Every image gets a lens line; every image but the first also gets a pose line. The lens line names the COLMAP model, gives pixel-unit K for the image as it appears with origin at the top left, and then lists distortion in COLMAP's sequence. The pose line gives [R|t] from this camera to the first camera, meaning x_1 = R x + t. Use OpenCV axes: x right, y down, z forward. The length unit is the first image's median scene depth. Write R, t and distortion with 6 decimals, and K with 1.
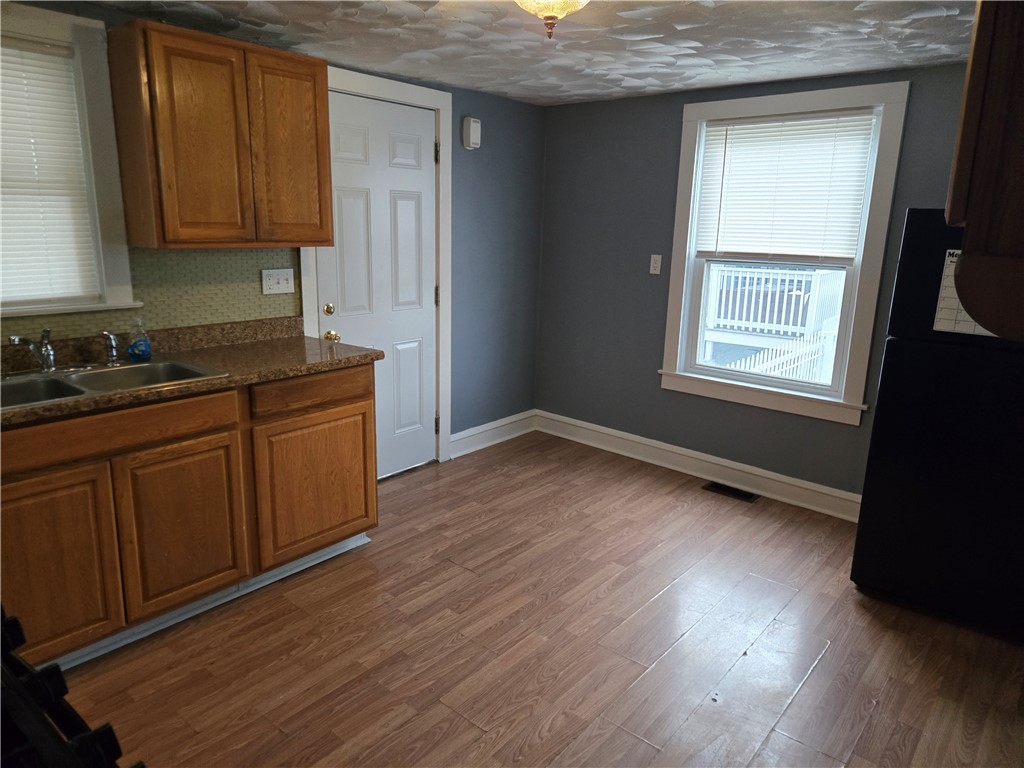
lens RADIAL K [[687.9, 0, 482.9], [0, 687.9, 378.5], [0, 0, 1]] dist [0.054450, -0.024220]
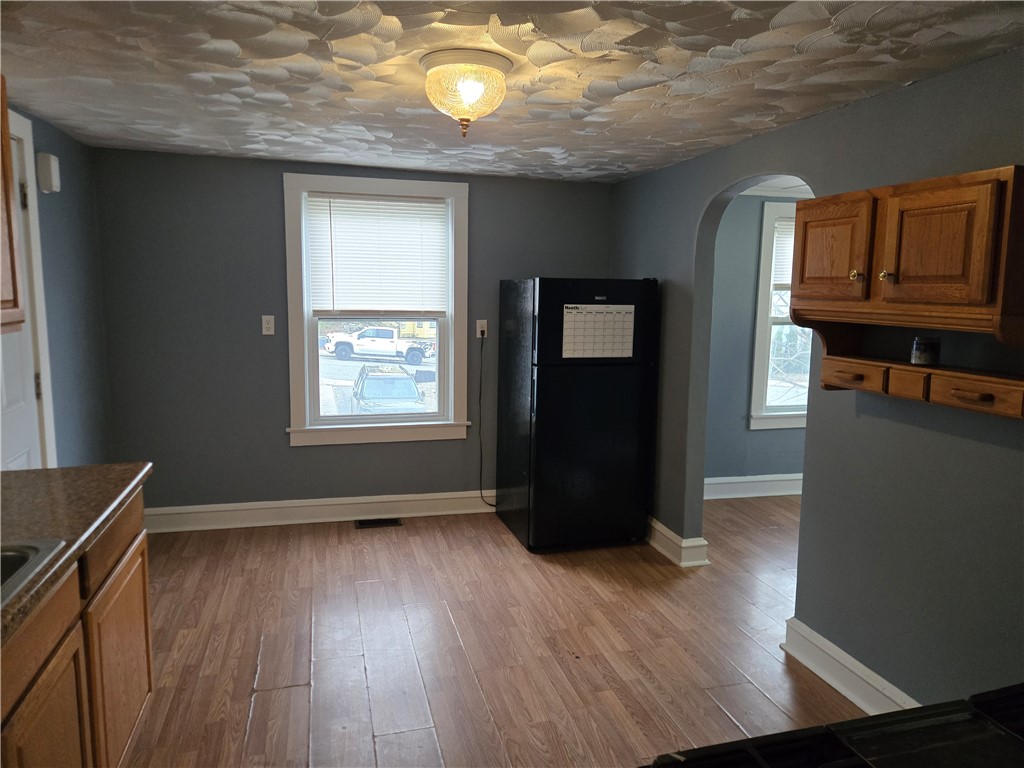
lens RADIAL K [[687.9, 0, 510.8], [0, 687.9, 378.3], [0, 0, 1]] dist [0.054450, -0.024220]
pose [[0.555508, -0.131729, 0.821011, -0.541087], [0.184910, 0.982219, 0.032482, -0.081860], [-0.810691, 0.133769, 0.569988, 0.227196]]
